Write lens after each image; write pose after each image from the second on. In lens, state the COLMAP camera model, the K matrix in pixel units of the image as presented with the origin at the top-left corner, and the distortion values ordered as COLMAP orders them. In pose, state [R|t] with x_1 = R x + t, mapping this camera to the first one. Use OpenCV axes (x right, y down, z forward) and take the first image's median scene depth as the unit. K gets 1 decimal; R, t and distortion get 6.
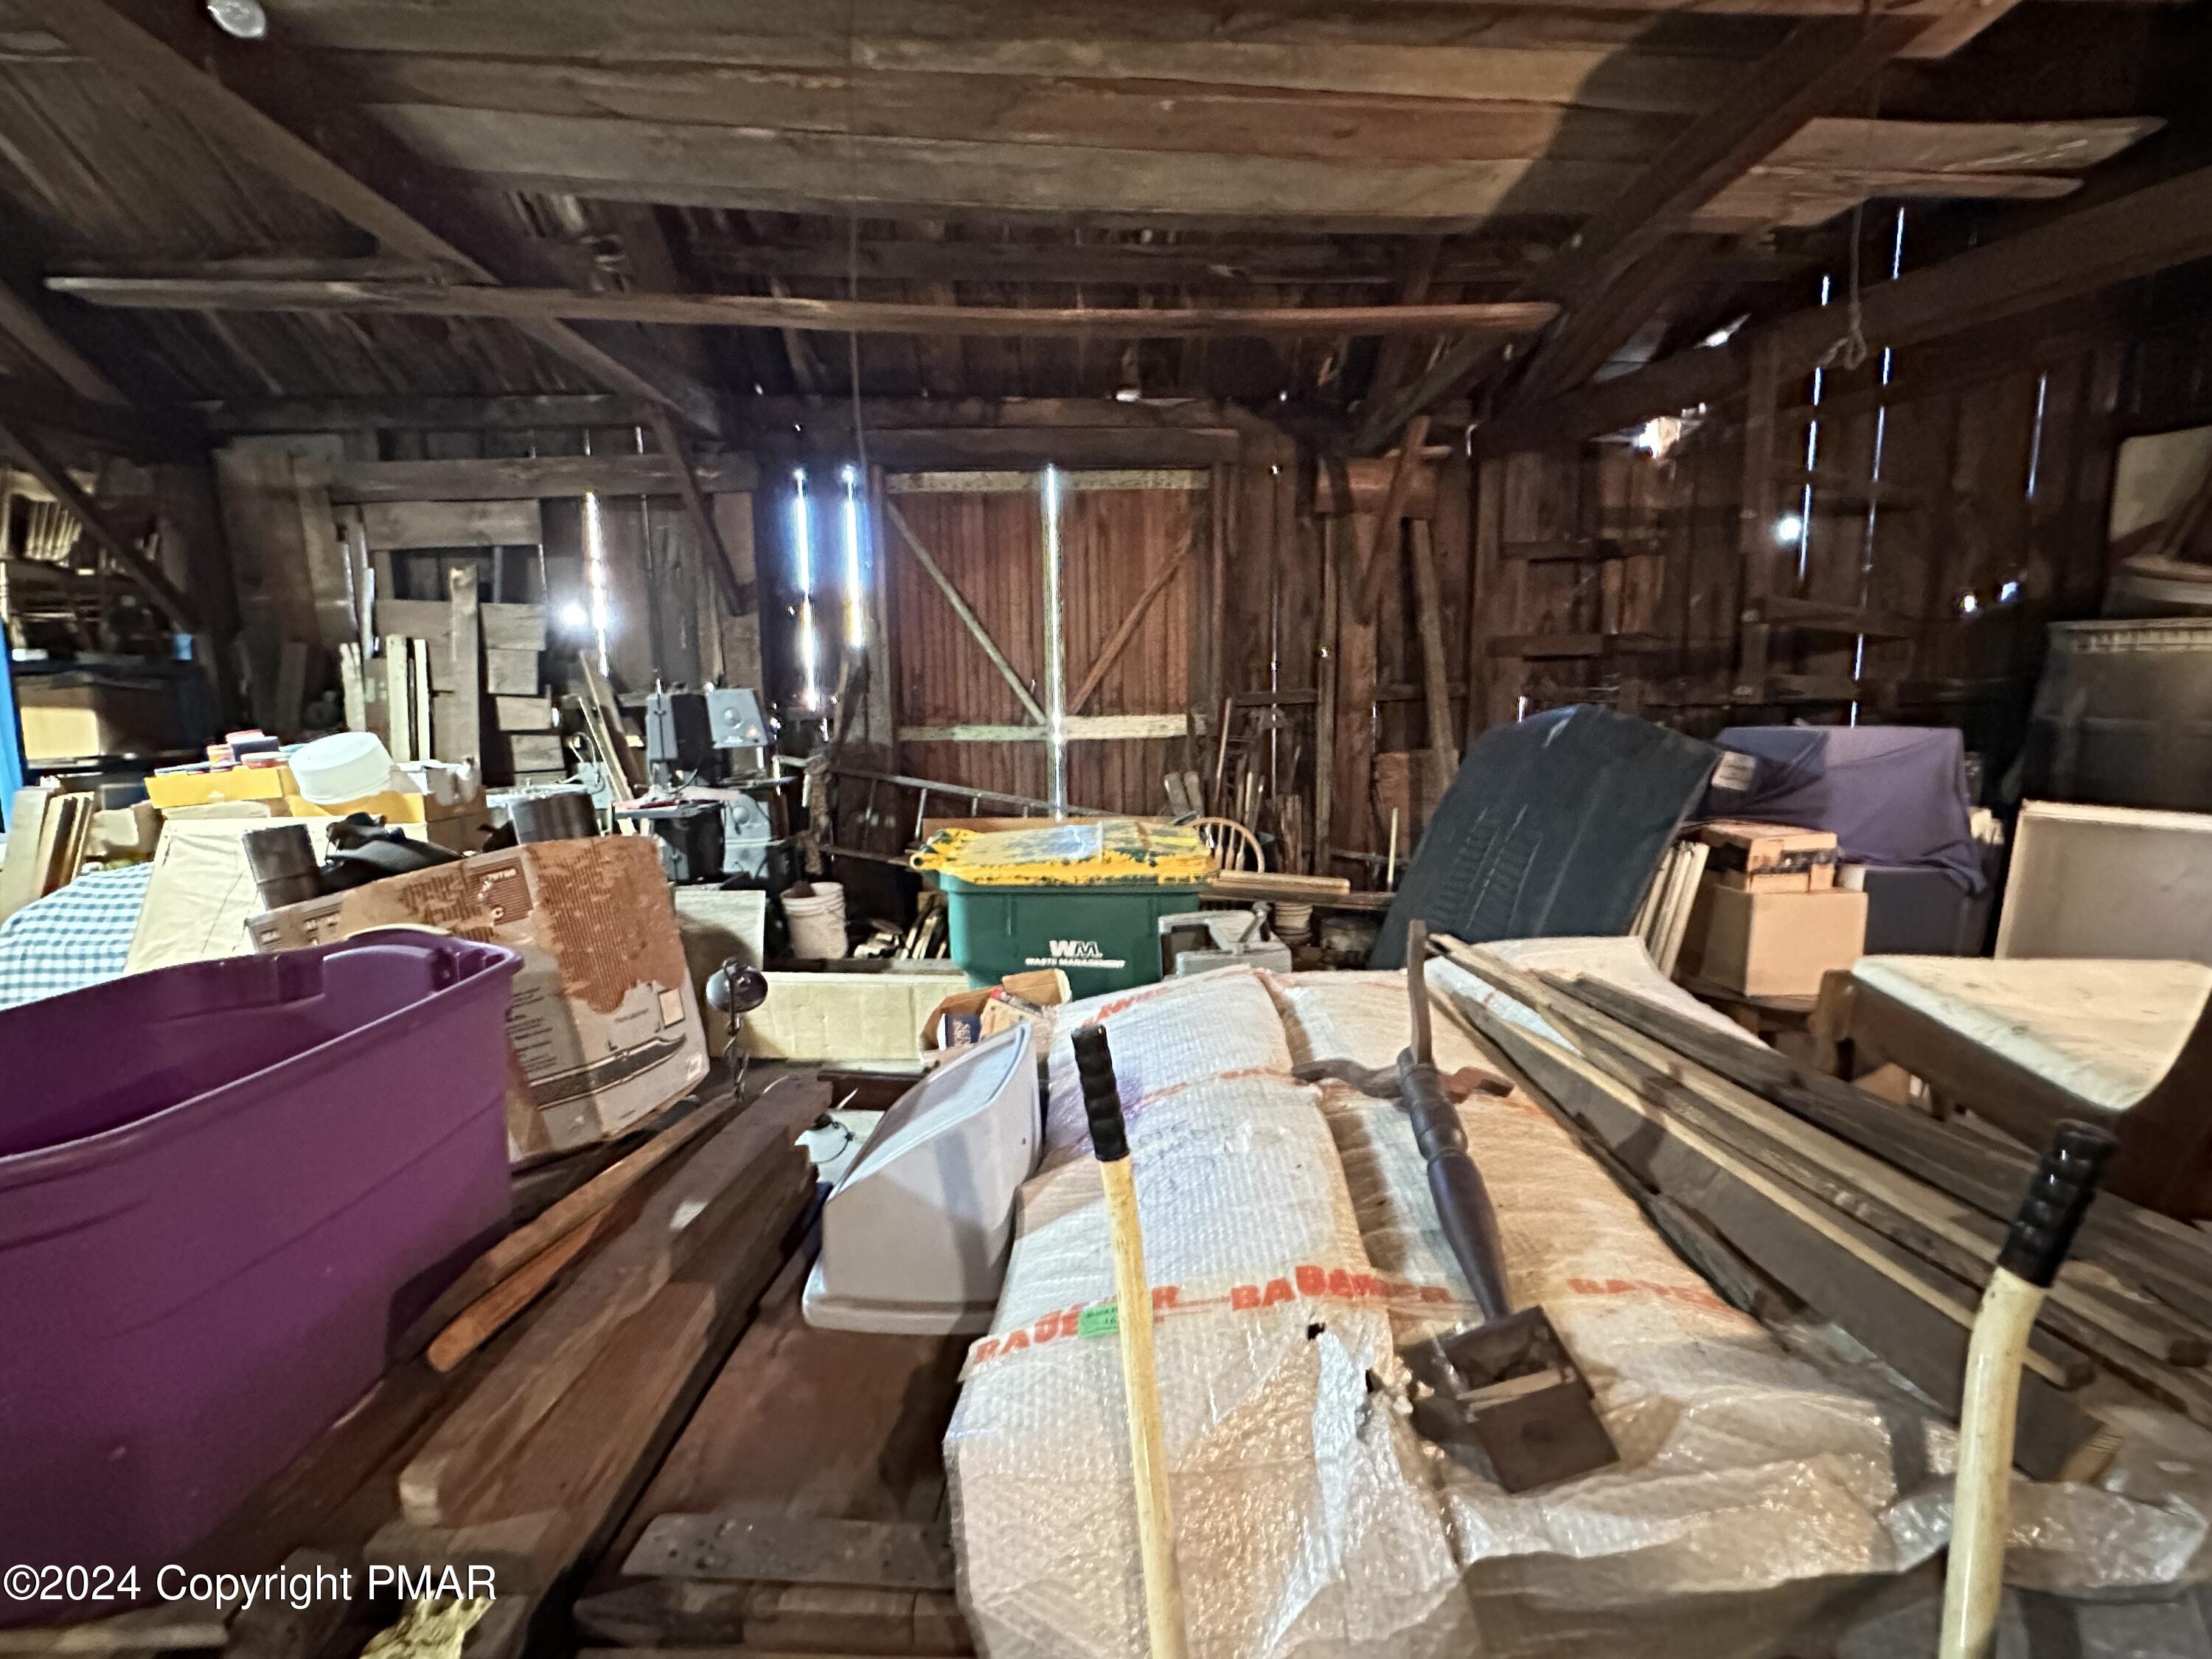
lens RADIAL K [[980.5, 0, 1093.4], [0, 980.5, 834.9], [0, 0, 1]] dist [-0.003906, 0.000251]
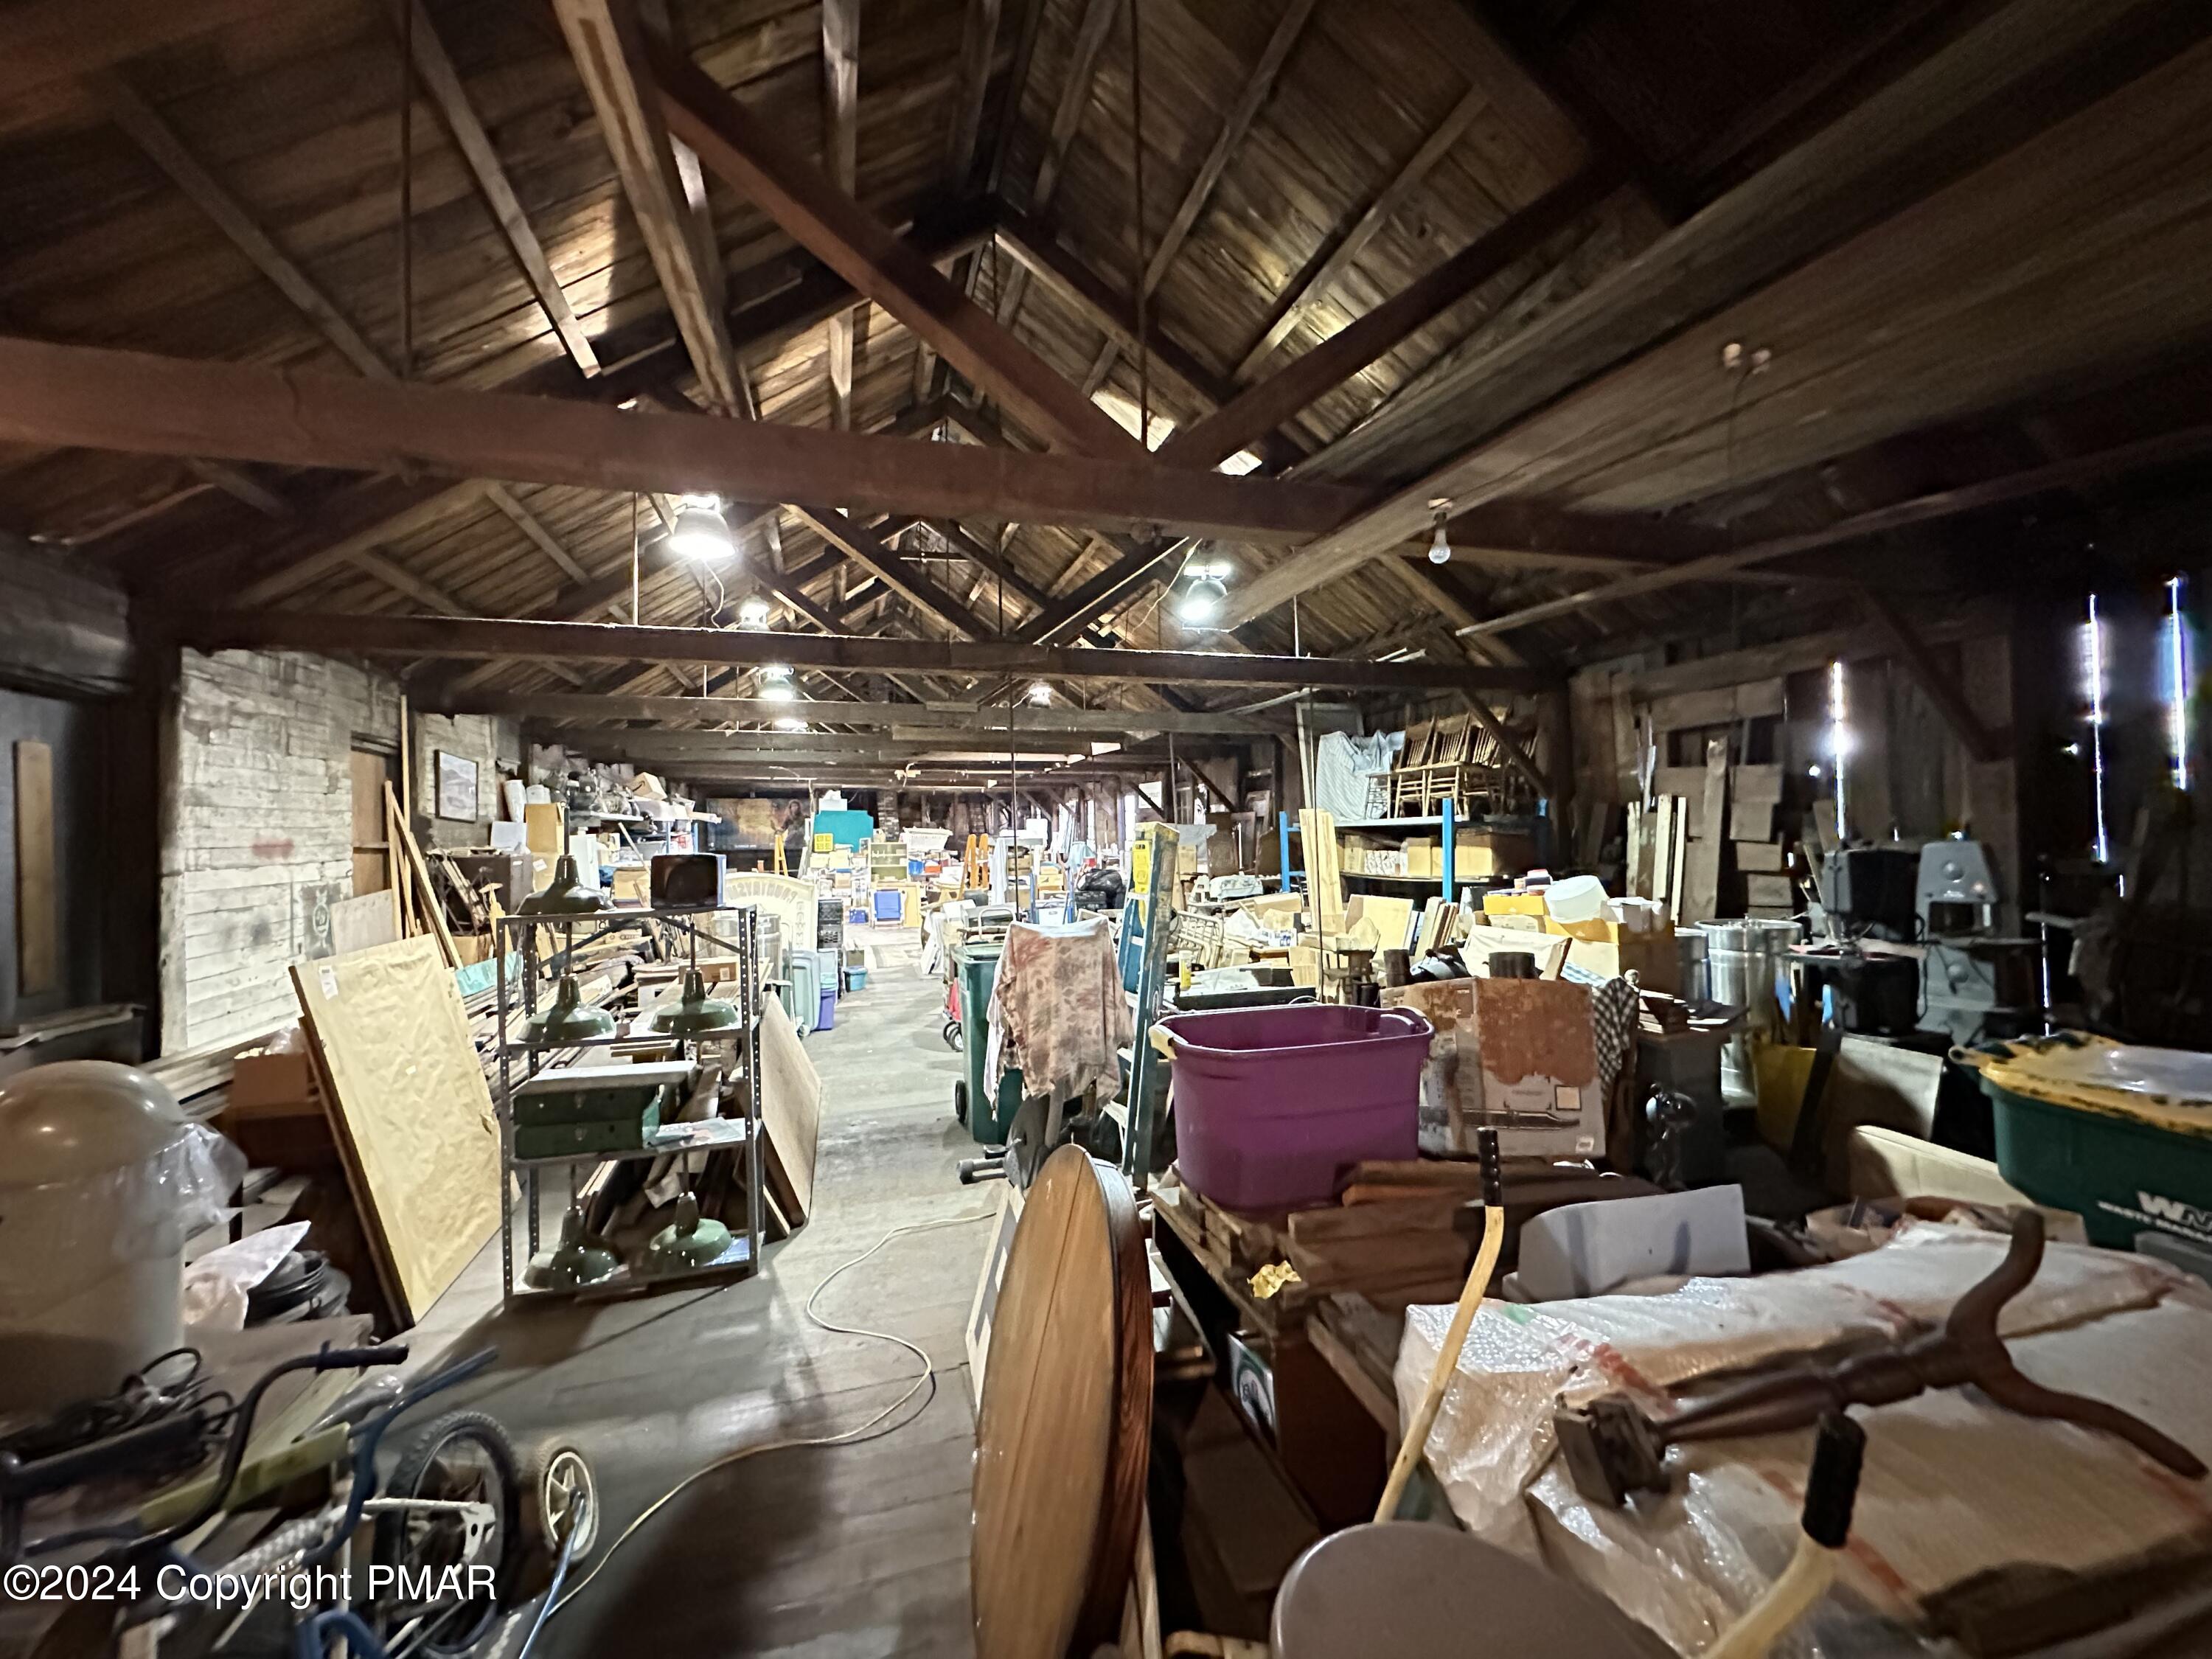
lens RADIAL K [[883.0, 0, 1104.5], [0, 883.0, 825.7], [0, 0, 1]] dist [-0.000429, 0.000325]
pose [[0.268775, -0.000793, -0.963203, 0.231169], [-0.112788, 0.993094, -0.032291, -0.039472], [0.956577, 0.117317, 0.266829, -0.035094]]
